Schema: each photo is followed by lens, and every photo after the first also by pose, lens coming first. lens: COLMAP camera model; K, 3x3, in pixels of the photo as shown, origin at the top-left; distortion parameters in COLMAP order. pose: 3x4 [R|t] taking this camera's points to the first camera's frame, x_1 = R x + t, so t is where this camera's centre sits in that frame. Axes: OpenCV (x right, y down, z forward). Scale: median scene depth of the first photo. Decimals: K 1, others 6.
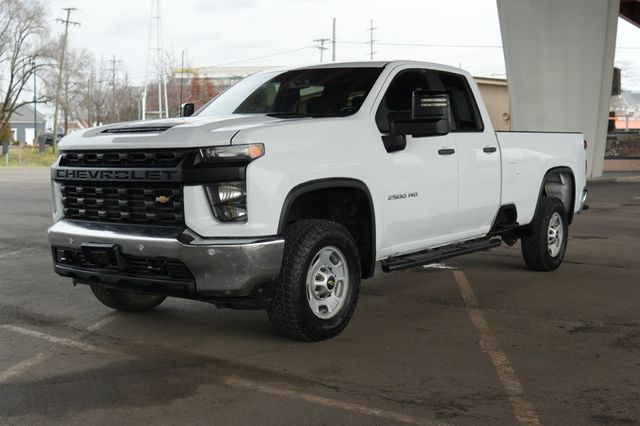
lens RADIAL K [[866.6, 0, 320.0], [0, 866.6, 213.0], [0, 0, 1]] dist [-0.204621, -0.068117]
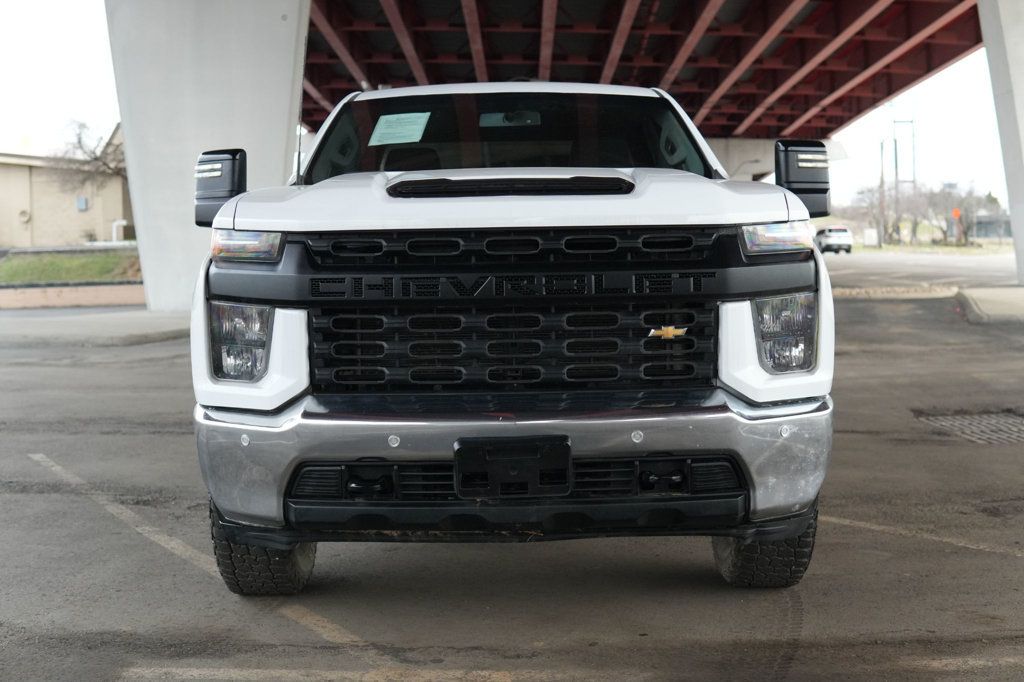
lens RADIAL K [[1386.5, 0, 512.0], [0, 1386.5, 341.0], [0, 0, 1]] dist [-0.204621, -0.068117]
pose [[0.797591, -0.042460, 0.601702, -0.694129], [0.056147, 0.998415, -0.003970, -0.012516], [-0.600579, 0.036950, 0.798711, 0.428583]]
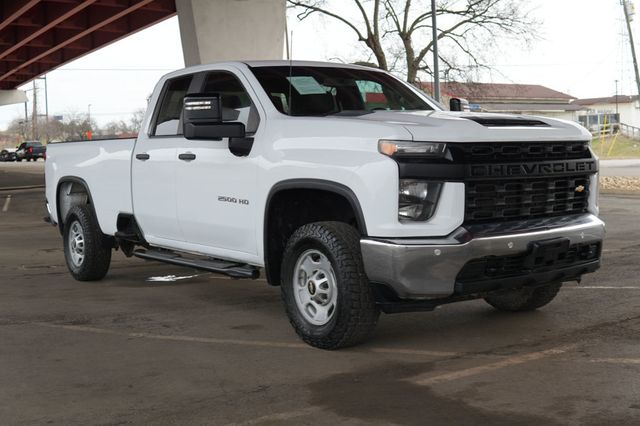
lens RADIAL K [[866.6, 0, 320.0], [0, 866.6, 213.0], [0, 0, 1]] dist [-0.204621, -0.068117]
pose [[0.290253, -0.068776, 0.954475, -1.248463], [0.095735, 0.994497, 0.042547, -0.059959], [-0.952149, 0.079027, 0.295240, 0.971465]]
